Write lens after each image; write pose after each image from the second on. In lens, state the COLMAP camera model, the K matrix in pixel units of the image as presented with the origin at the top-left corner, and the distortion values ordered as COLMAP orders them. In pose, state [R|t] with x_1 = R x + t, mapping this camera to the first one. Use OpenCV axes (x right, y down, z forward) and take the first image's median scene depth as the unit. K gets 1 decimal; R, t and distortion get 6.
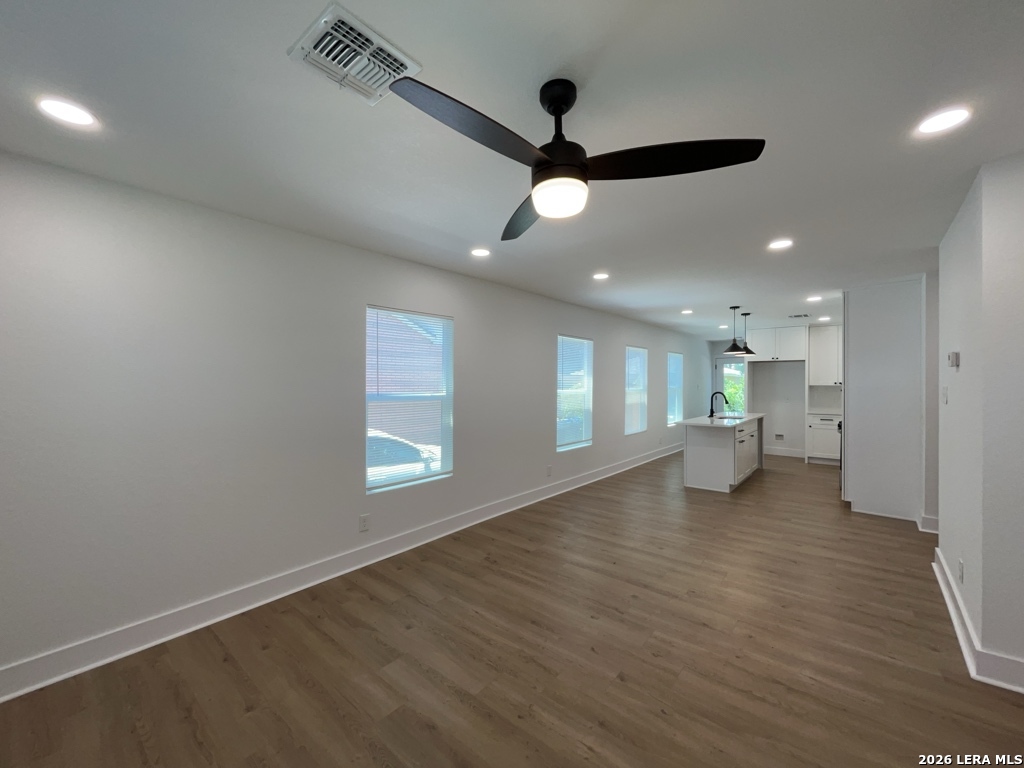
lens RADIAL K [[414.3, 0, 515.3], [0, 414.3, 385.1], [0, 0, 1]] dist [-0.002322, -0.000218]
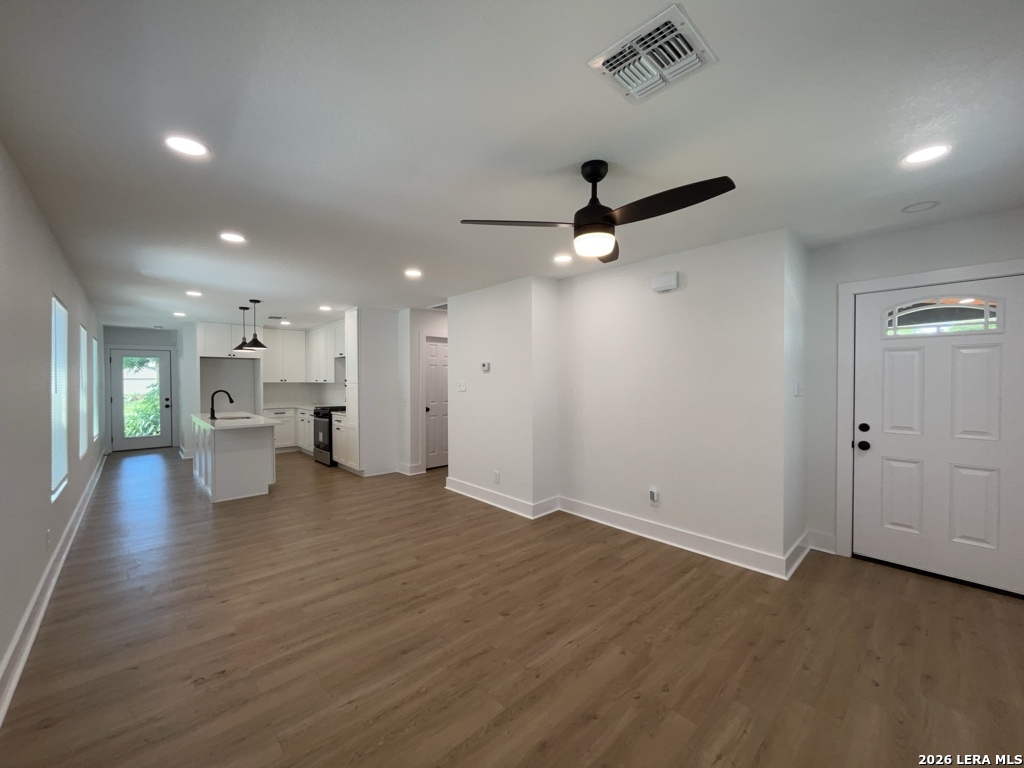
lens RADIAL K [[414.3, 0, 515.3], [0, 414.3, 385.1], [0, 0, 1]] dist [-0.002322, -0.000218]
pose [[0.126026, -0.013444, 0.991936, -0.616651], [0.010489, 0.999870, 0.012219, 0.001759], [-0.991971, 0.008865, 0.126151, 0.514973]]
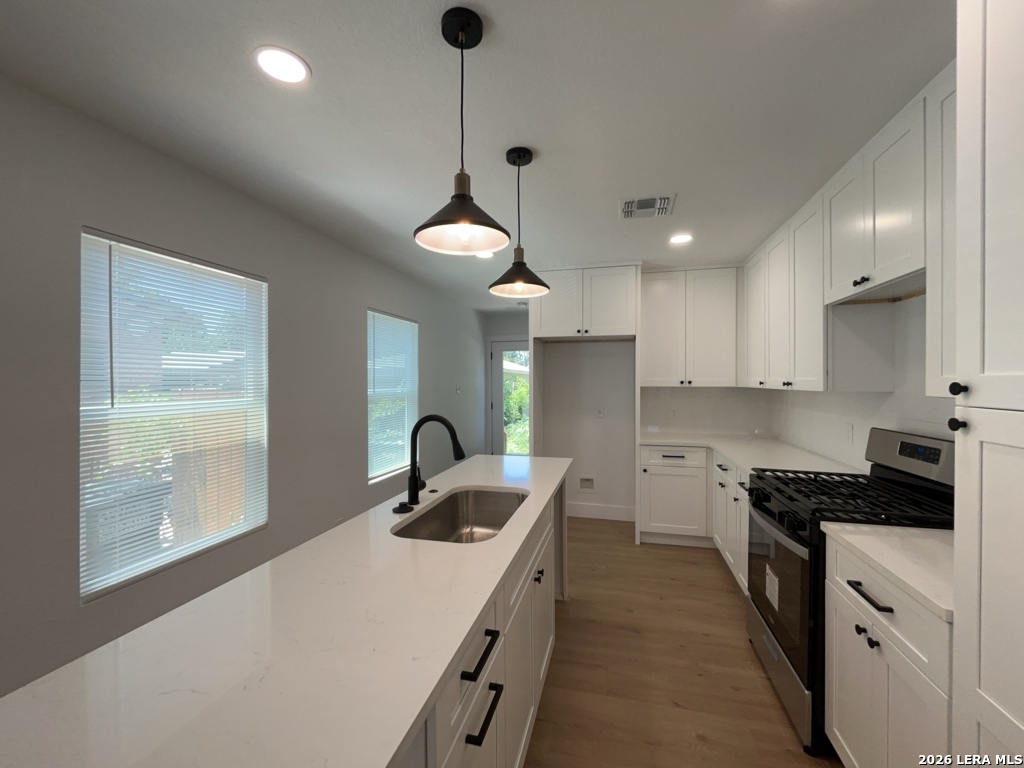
lens RADIAL K [[414.3, 0, 515.3], [0, 414.3, 385.1], [0, 0, 1]] dist [-0.002322, -0.000218]
pose [[0.899700, -0.005556, 0.436474, 0.830521], [0.005000, 0.999985, 0.002421, -0.007832], [-0.436481, 0.000004, 0.899713, 1.439564]]
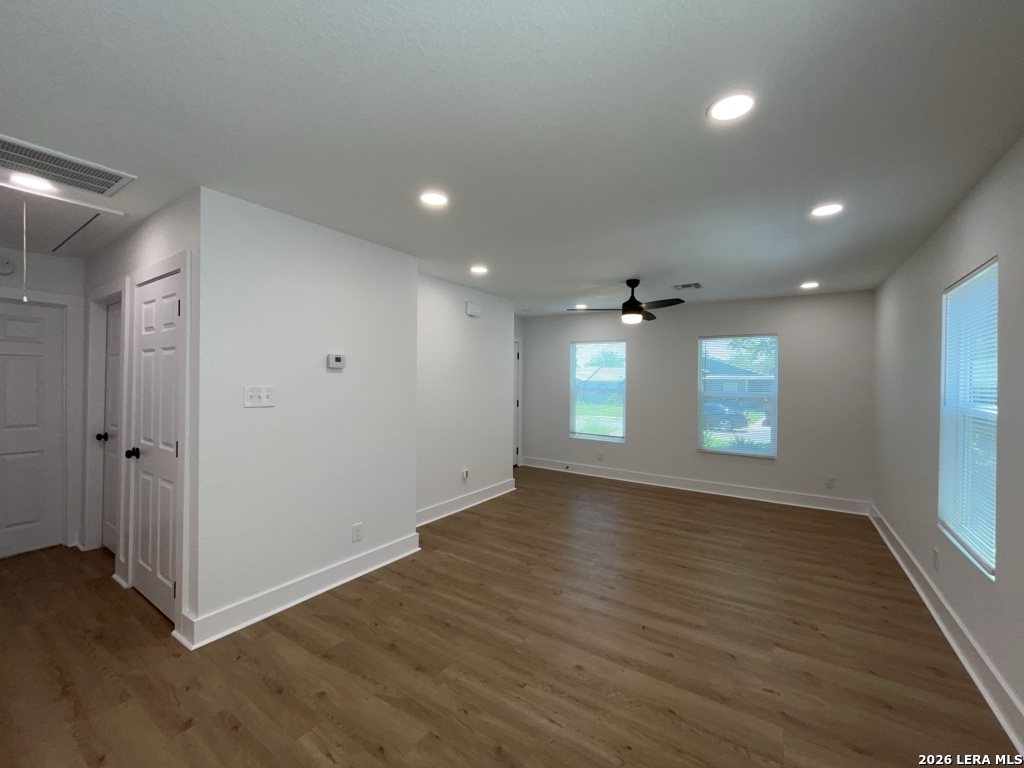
lens RADIAL K [[414.3, 0, 515.3], [0, 414.3, 385.1], [0, 0, 1]] dist [-0.002322, -0.000218]
pose [[-0.993094, -0.008723, -0.116995, 0.579623], [-0.011359, 0.999696, 0.021879, -0.021523], [0.116769, 0.023057, -0.992891, 1.757916]]
